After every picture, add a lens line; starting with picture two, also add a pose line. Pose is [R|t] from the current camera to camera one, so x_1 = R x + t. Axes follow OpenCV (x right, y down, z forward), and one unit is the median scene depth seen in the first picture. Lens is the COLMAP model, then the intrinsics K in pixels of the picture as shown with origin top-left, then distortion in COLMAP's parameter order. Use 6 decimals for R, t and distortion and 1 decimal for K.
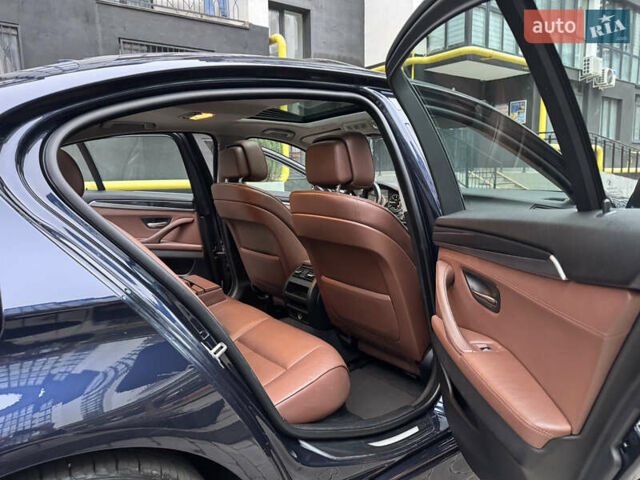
lens RADIAL K [[456.8, 0, 322.4], [0, 456.8, 237.7], [0, 0, 1]] dist [0.037957, -0.031245]
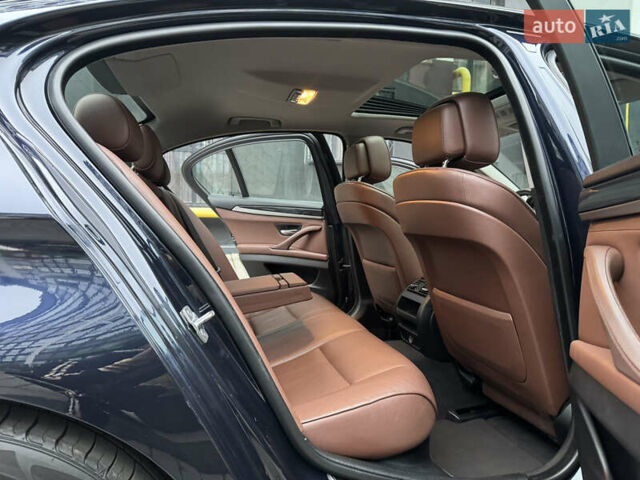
lens RADIAL K [[456.8, 0, 314.7], [0, 456.8, 237.1], [0, 0, 1]] dist [0.037957, -0.031245]
pose [[0.918828, 0.058316, -0.390326, 0.098917], [-0.094144, 0.992858, -0.073277, 0.063580], [0.383265, 0.104076, 0.917756, 0.149263]]
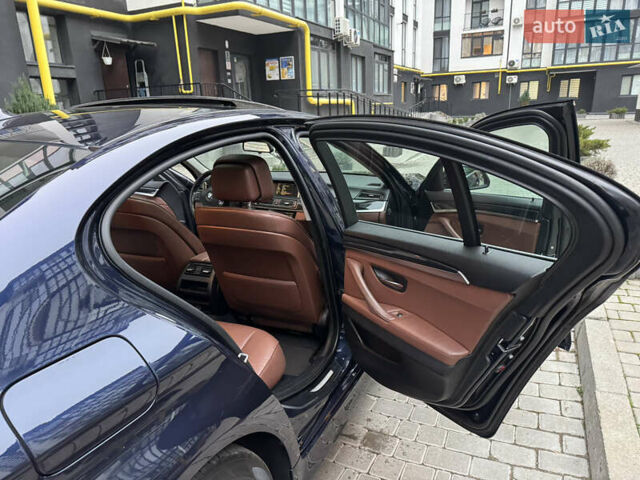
lens RADIAL K [[456.8, 0, 319.9], [0, 456.8, 240.9], [0, 0, 1]] dist [0.037957, -0.031245]
pose [[0.883215, -0.150499, 0.444164, -0.252613], [0.093690, 0.984640, 0.147331, -0.124699], [-0.459515, -0.088511, 0.883749, -0.127591]]
